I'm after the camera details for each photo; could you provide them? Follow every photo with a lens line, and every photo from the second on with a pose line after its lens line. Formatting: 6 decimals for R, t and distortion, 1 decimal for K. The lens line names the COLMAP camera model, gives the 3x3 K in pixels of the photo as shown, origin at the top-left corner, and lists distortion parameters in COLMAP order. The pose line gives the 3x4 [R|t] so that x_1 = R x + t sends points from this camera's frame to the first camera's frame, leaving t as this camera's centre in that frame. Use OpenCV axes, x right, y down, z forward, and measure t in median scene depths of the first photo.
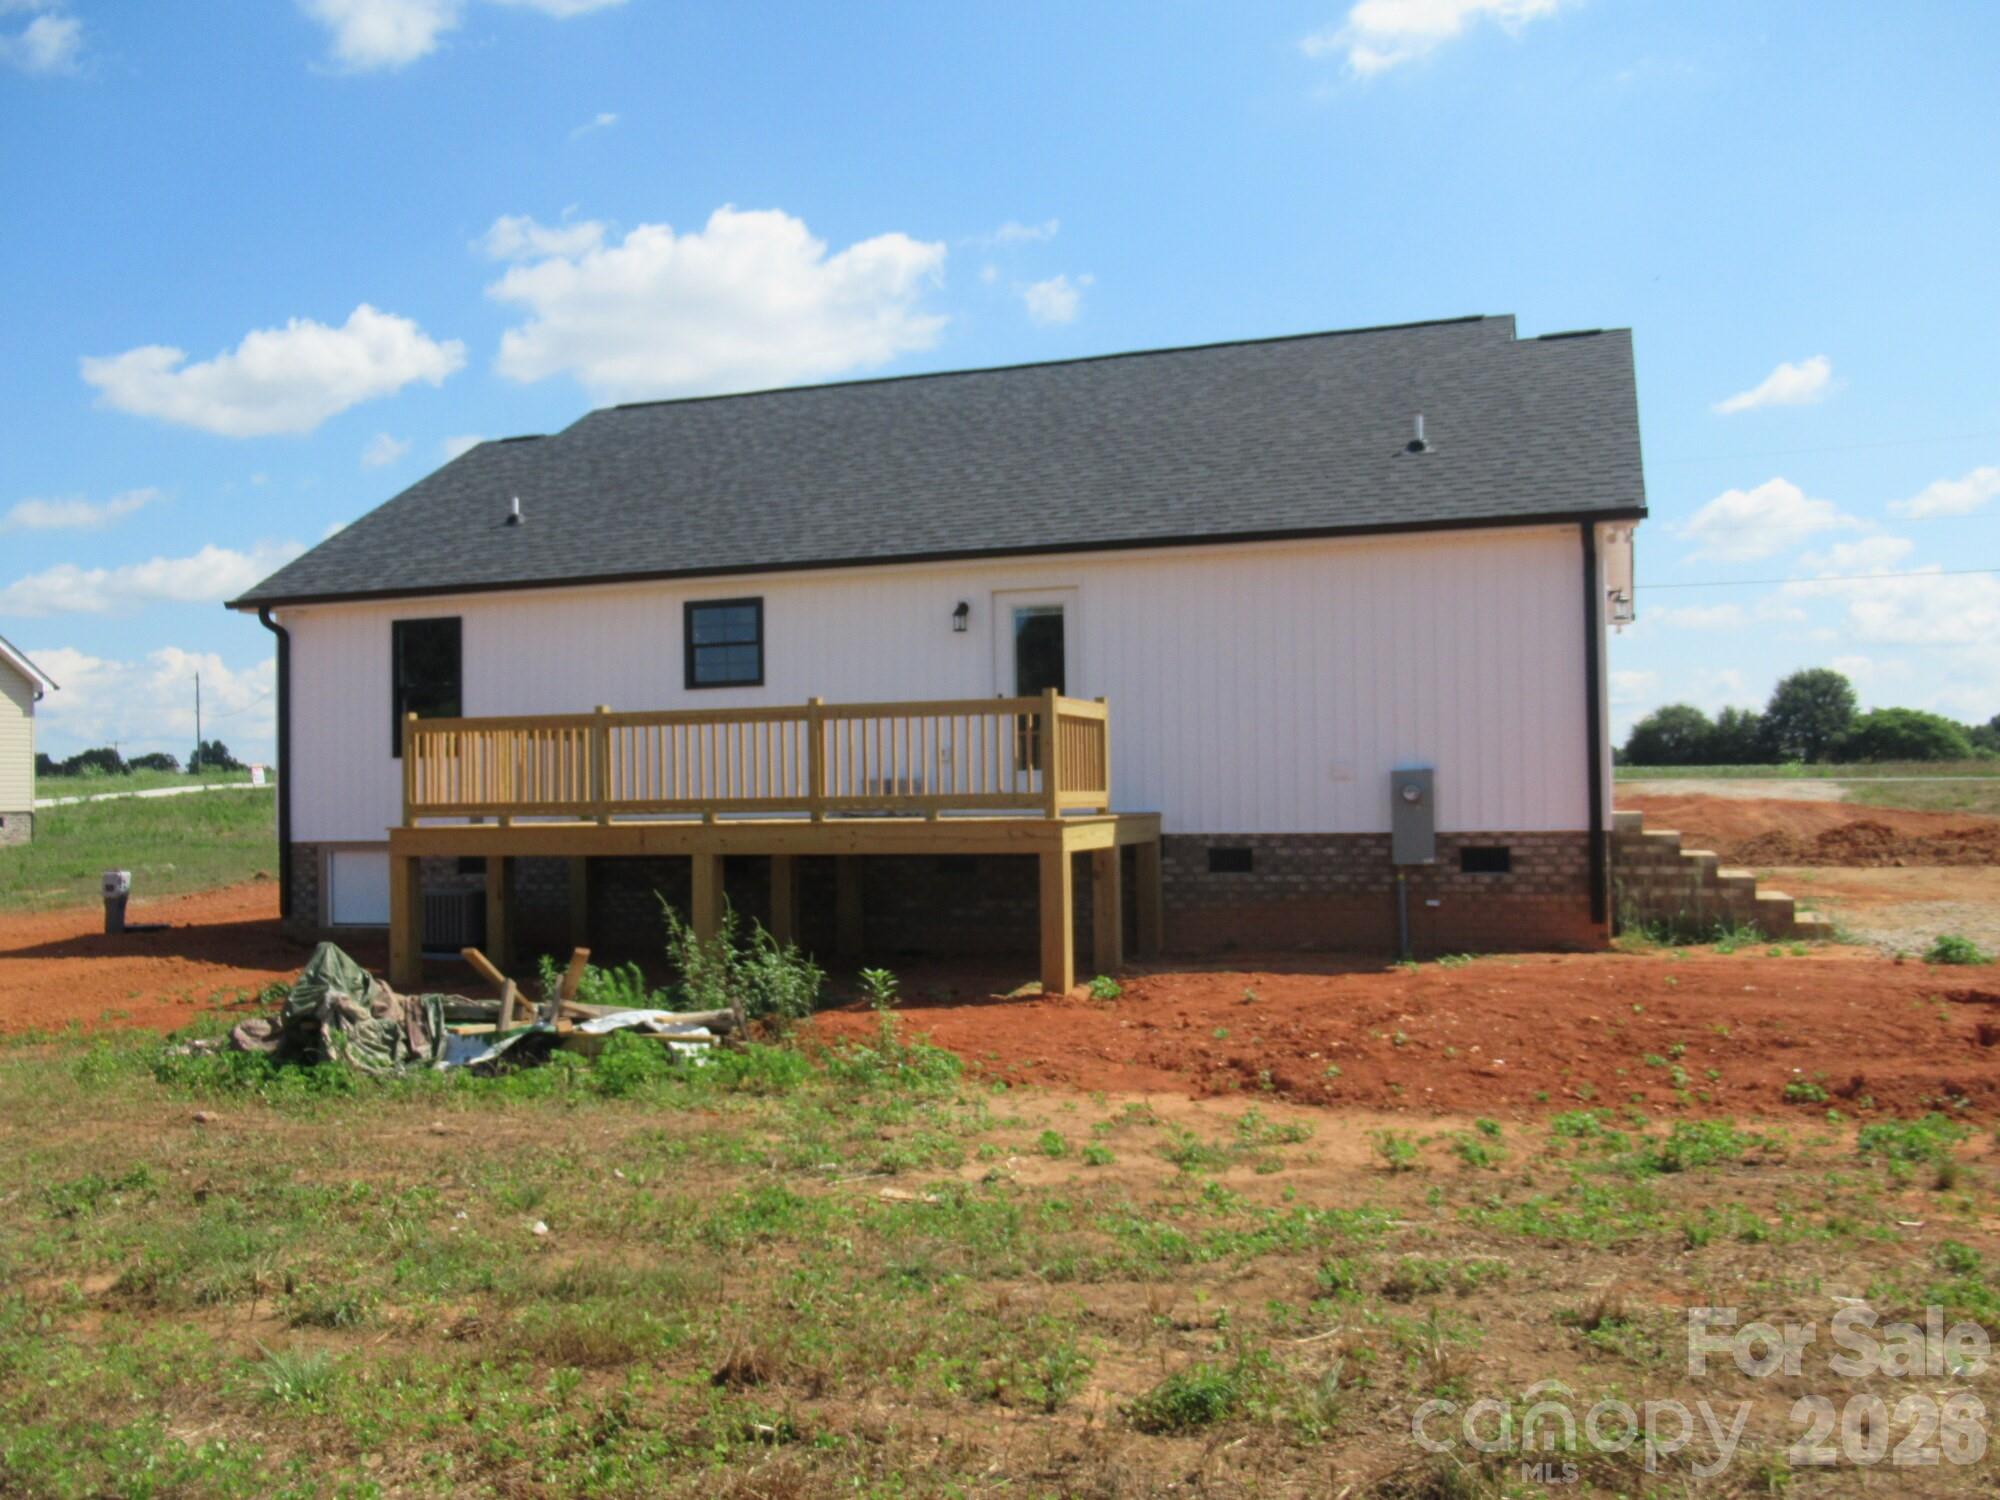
lens RADIAL K [[1673.2, 0, 1000.3], [0, 1673.2, 760.4], [0, 0, 1]] dist [-0.001056, 0.003320]
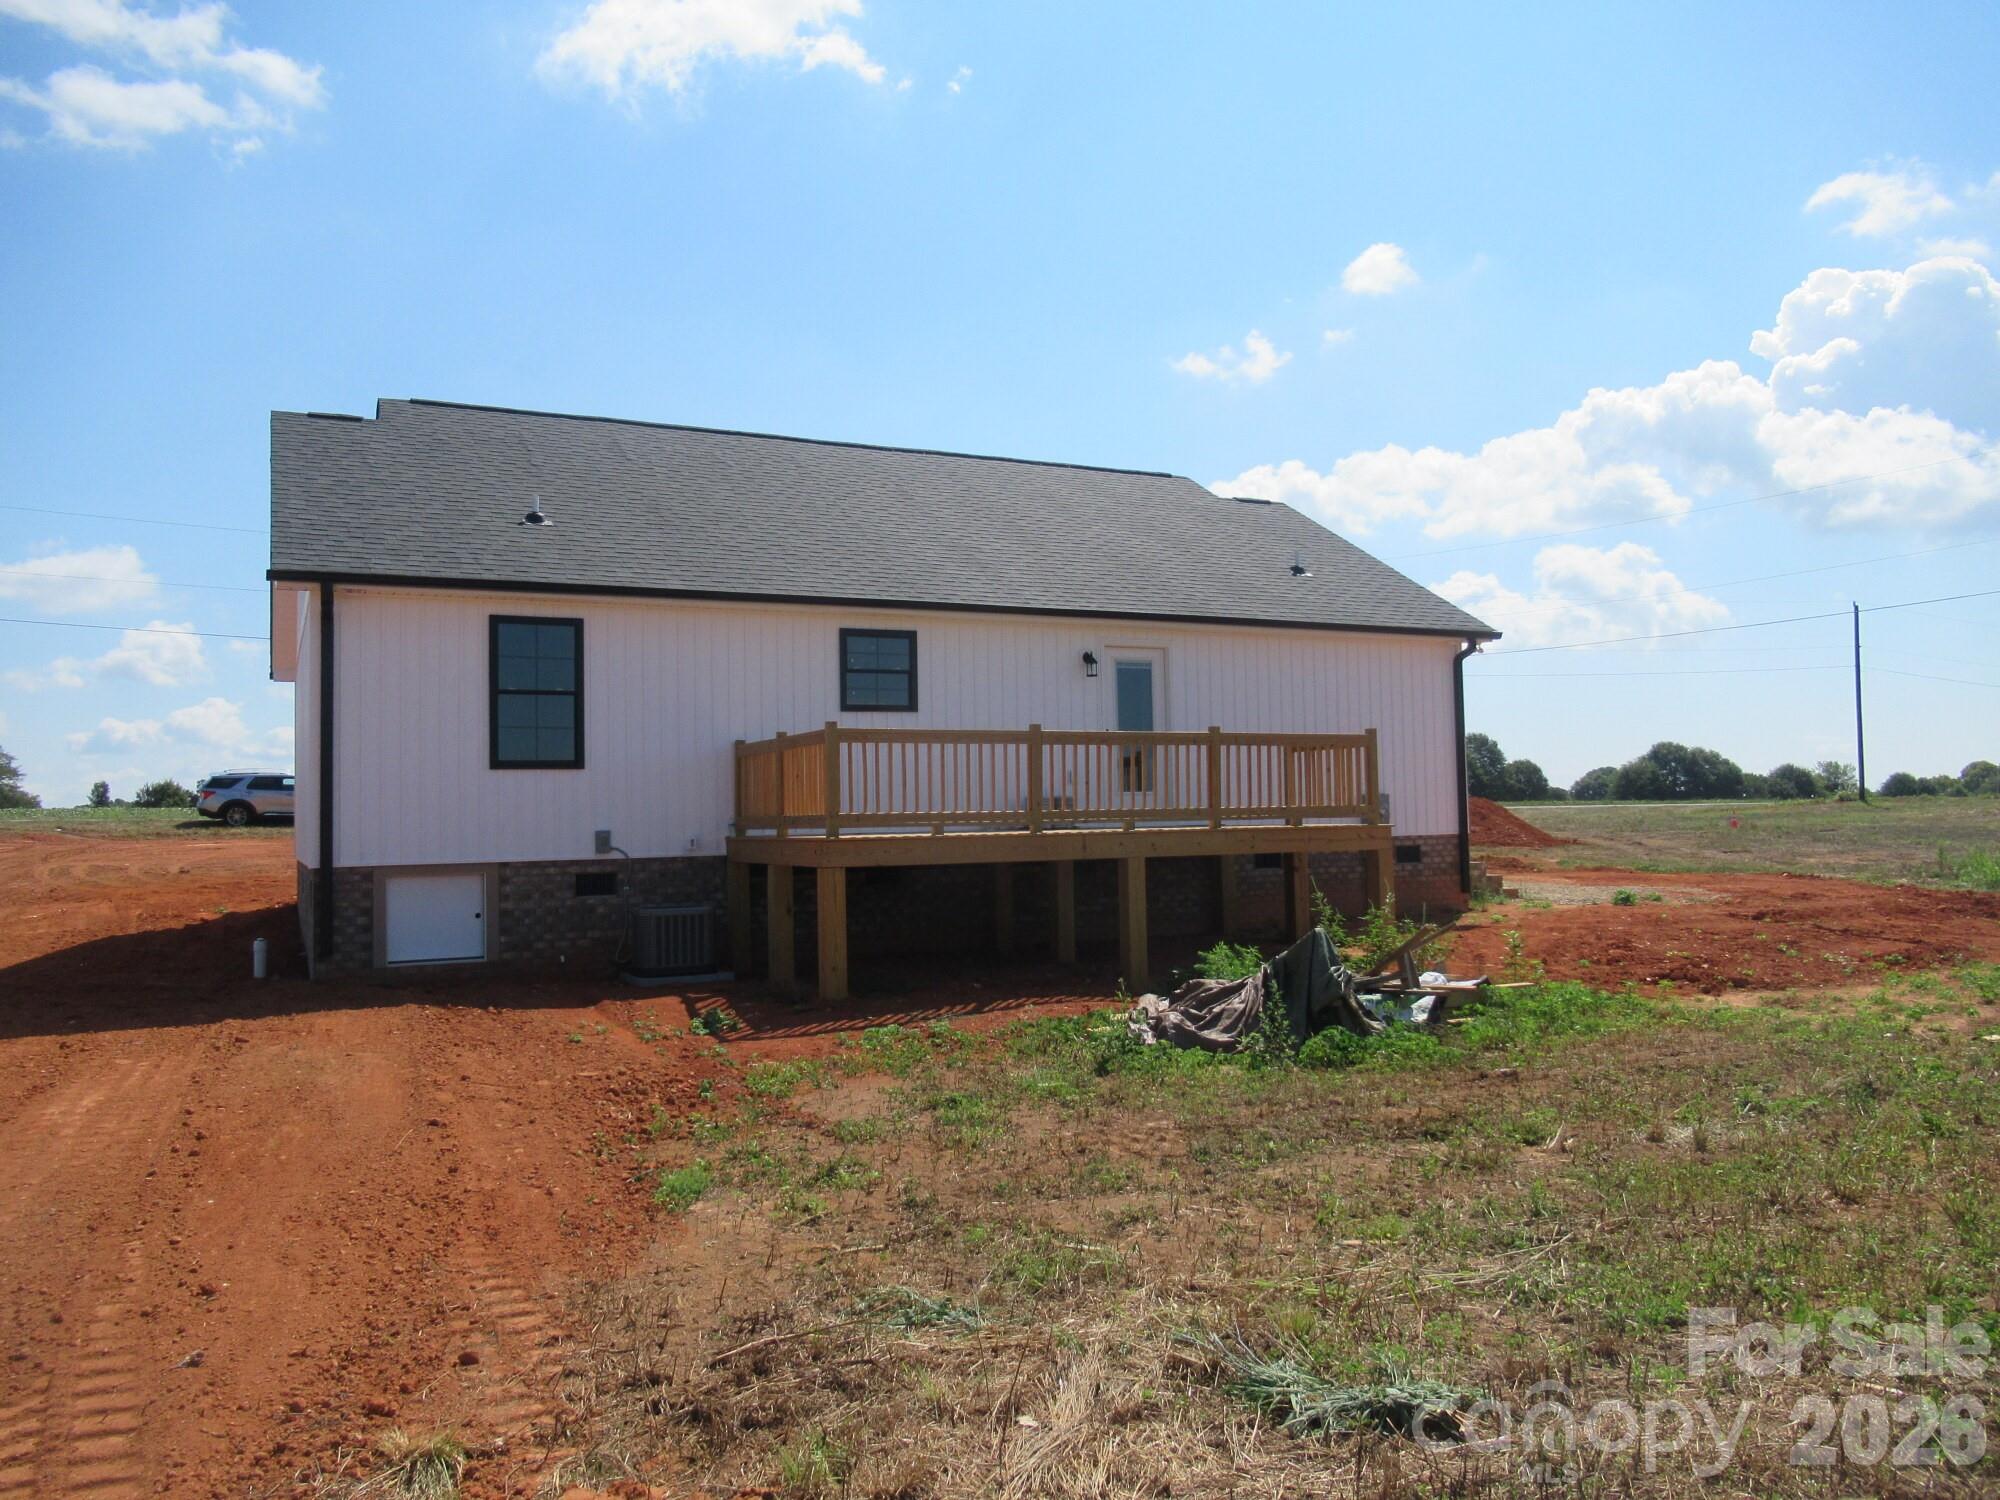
lens RADIAL K [[1486.0, 0, 999.6], [0, 1486.0, 741.5], [0, 0, 1]] dist [-0.012195, 0.006855]
pose [[0.700898, 0.038953, 0.712197, -0.835320], [-0.008245, 0.998883, -0.046519, 0.021102], [-0.713213, 0.026733, 0.700437, 0.293311]]
